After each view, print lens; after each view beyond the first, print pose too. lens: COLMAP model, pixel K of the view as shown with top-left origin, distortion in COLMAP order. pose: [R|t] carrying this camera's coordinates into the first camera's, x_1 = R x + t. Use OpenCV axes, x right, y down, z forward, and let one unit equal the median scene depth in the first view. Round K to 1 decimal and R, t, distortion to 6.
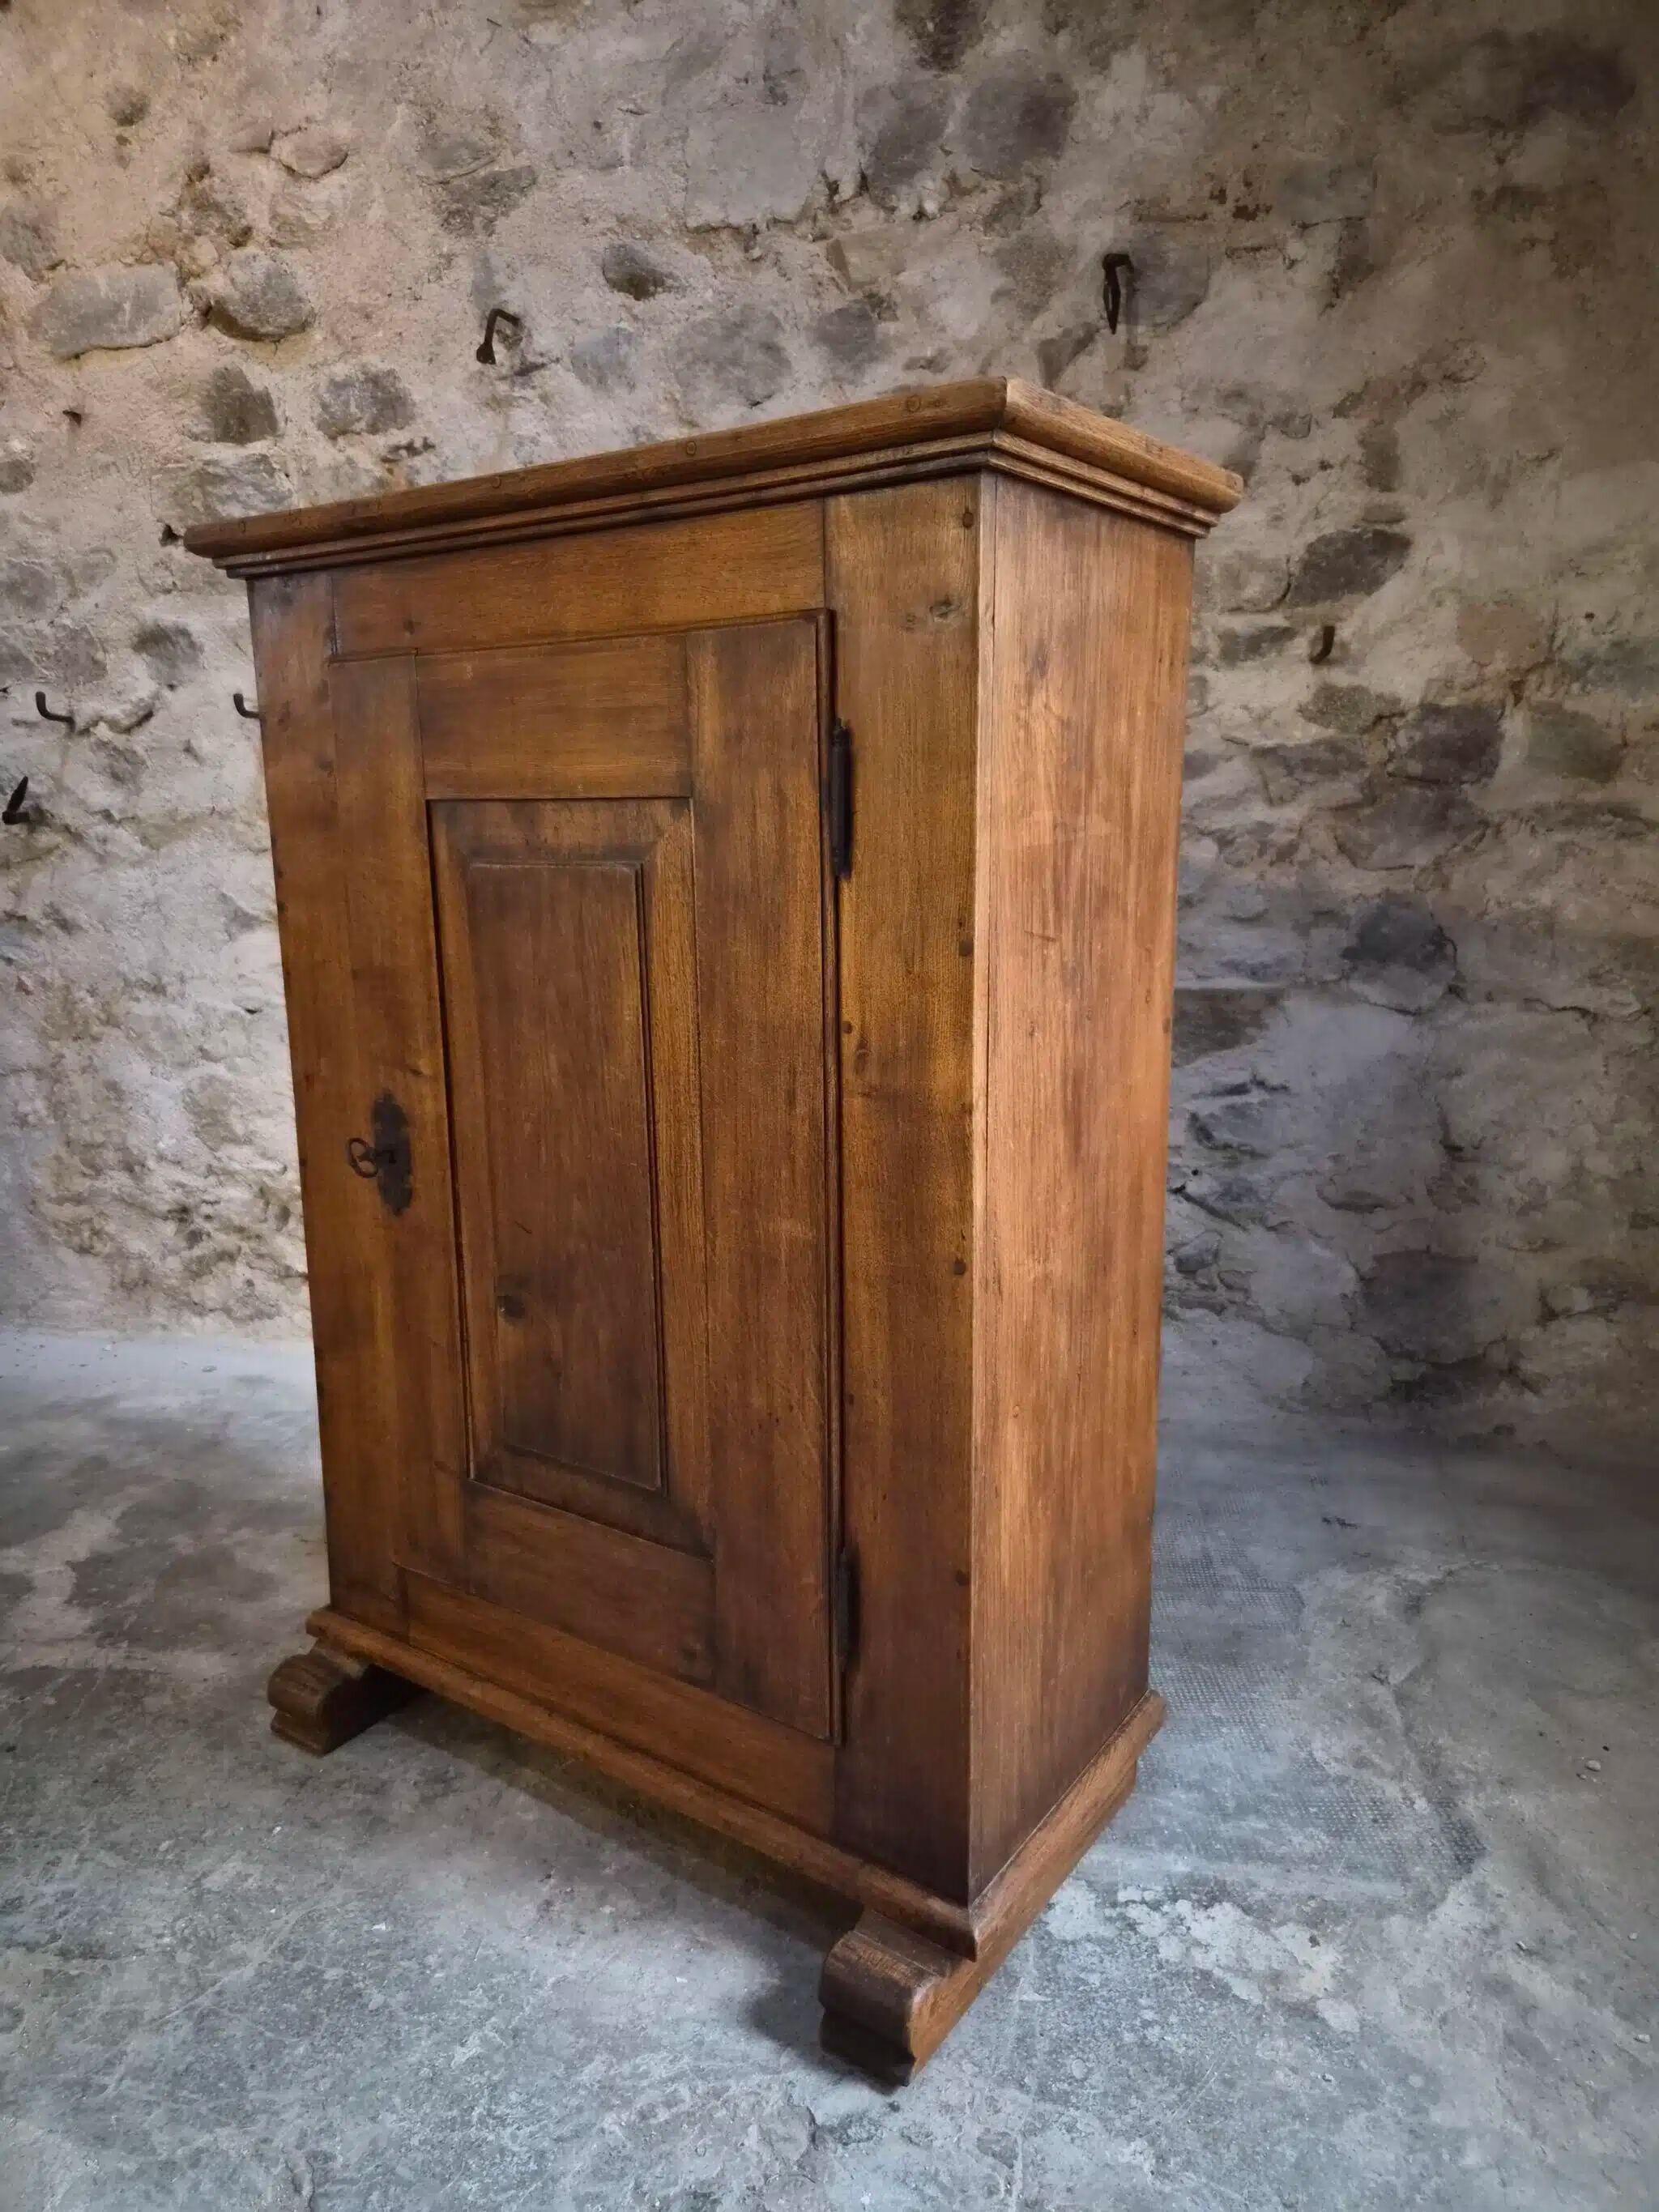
lens RADIAL K [[1486.7, 0, 815.6], [0, 1486.7, 1116.0], [0, 0, 1]] dist [0.066967, -0.054282]
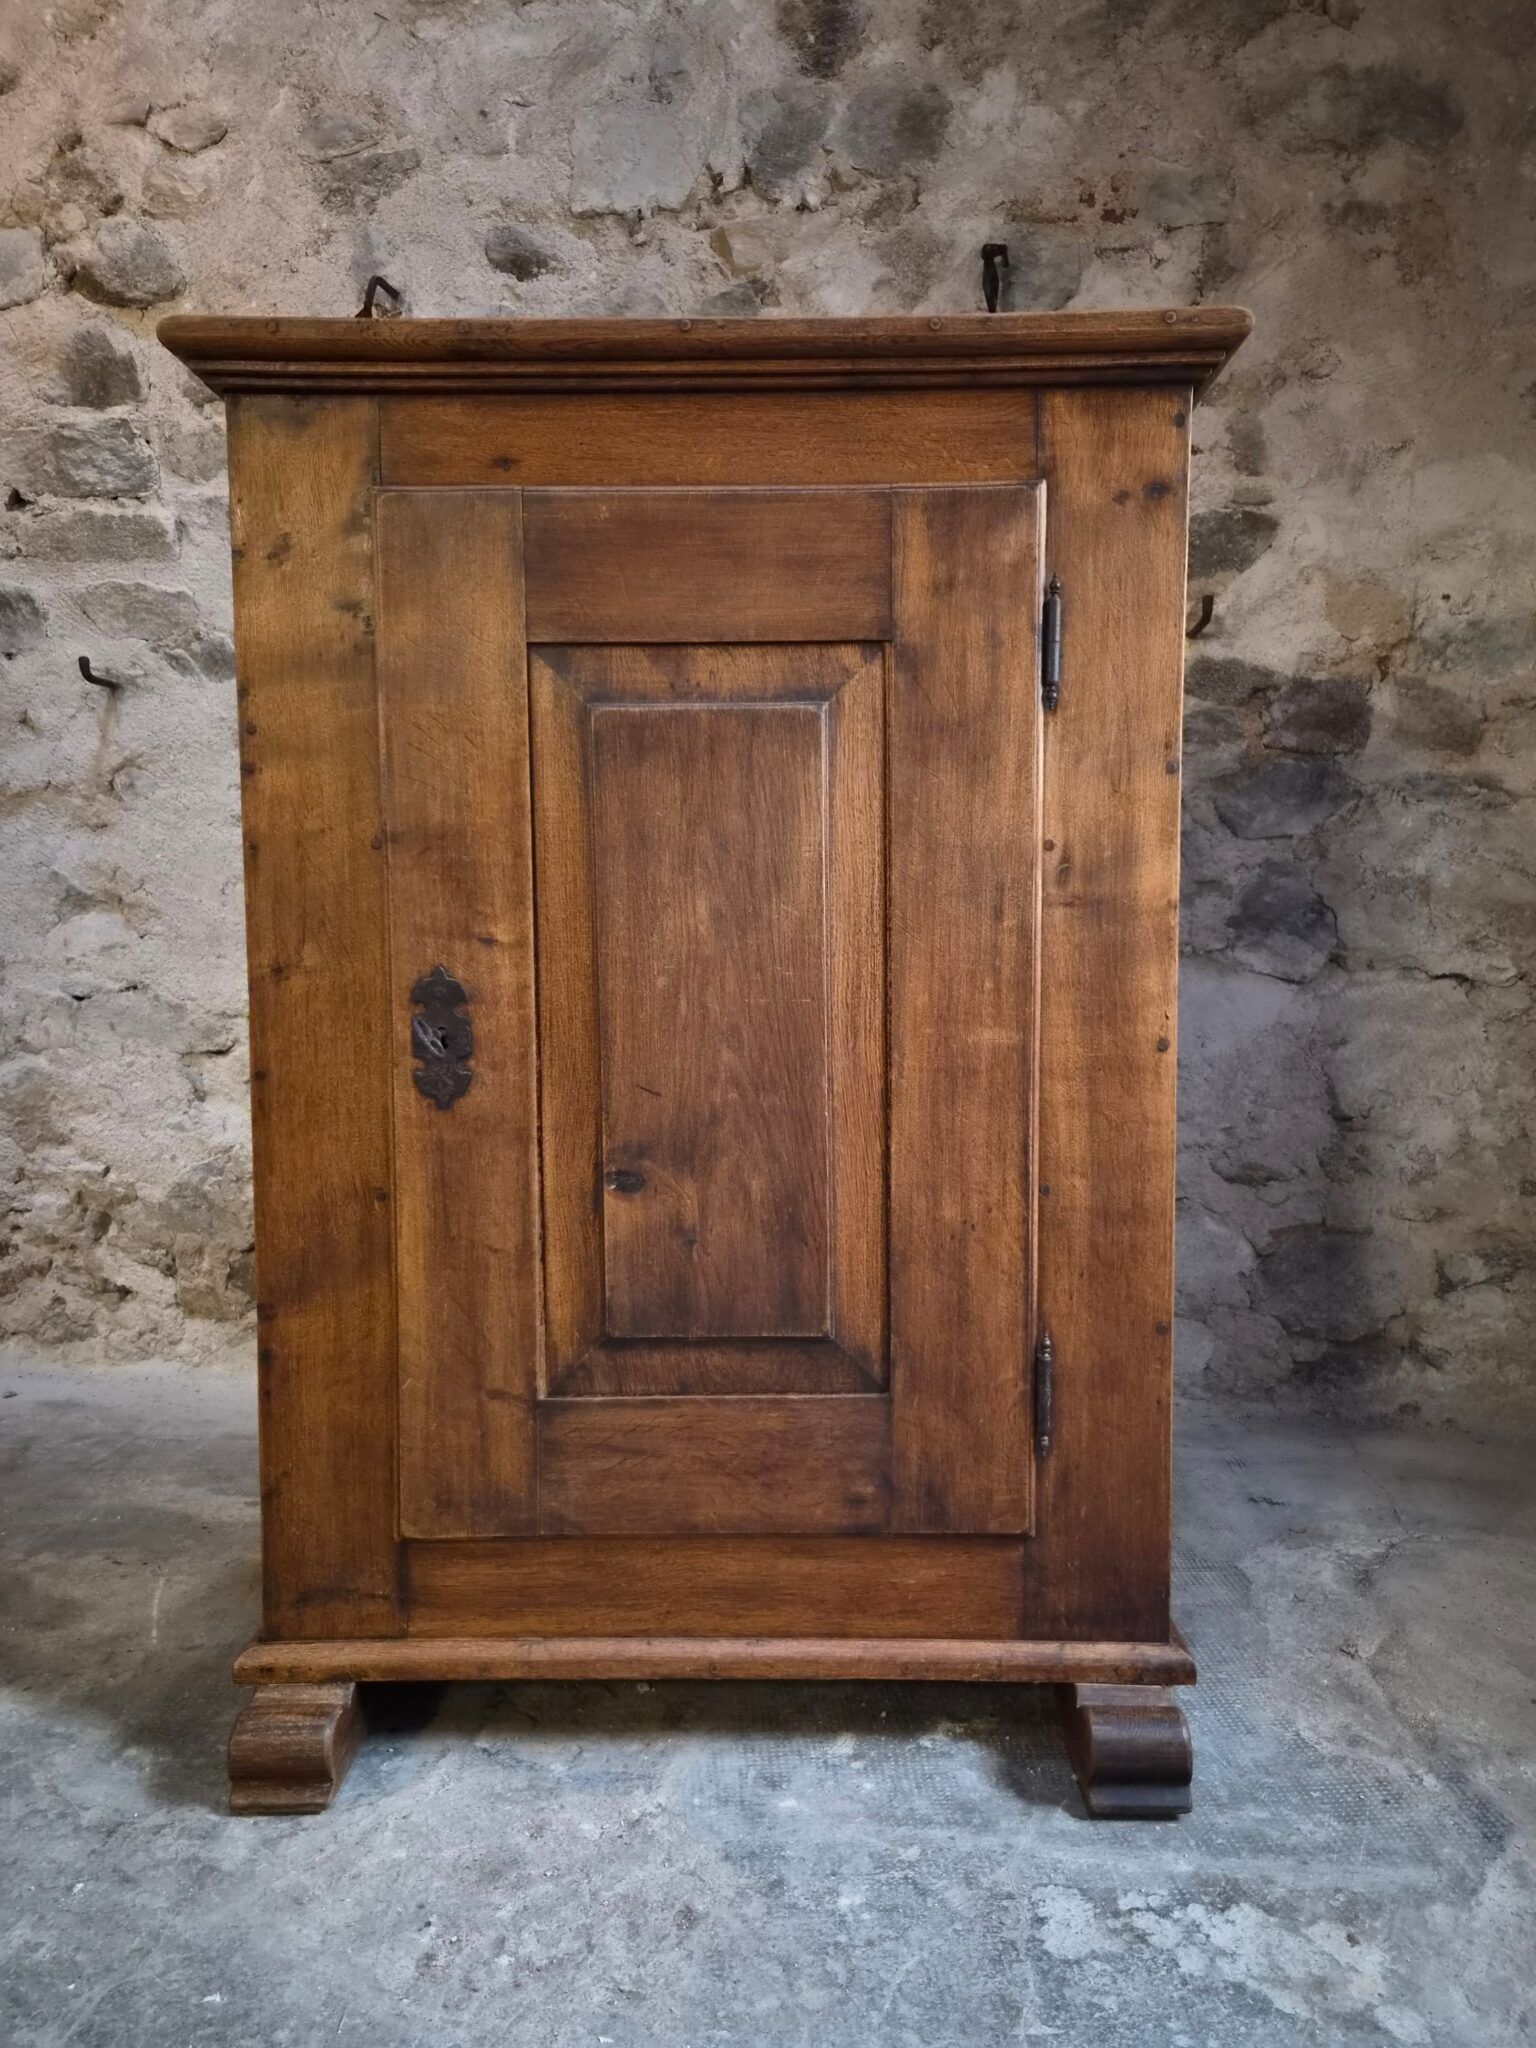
lens RADIAL K [[1412.0, 0, 776.1], [0, 1412.0, 1037.1], [0, 0, 1]] dist [0.071274, -0.058402]
pose [[0.994724, 0.002431, 0.102560, -0.045969], [0.010529, 0.992021, -0.125636, 0.084441], [-0.102047, 0.126053, 0.986761, 0.102549]]
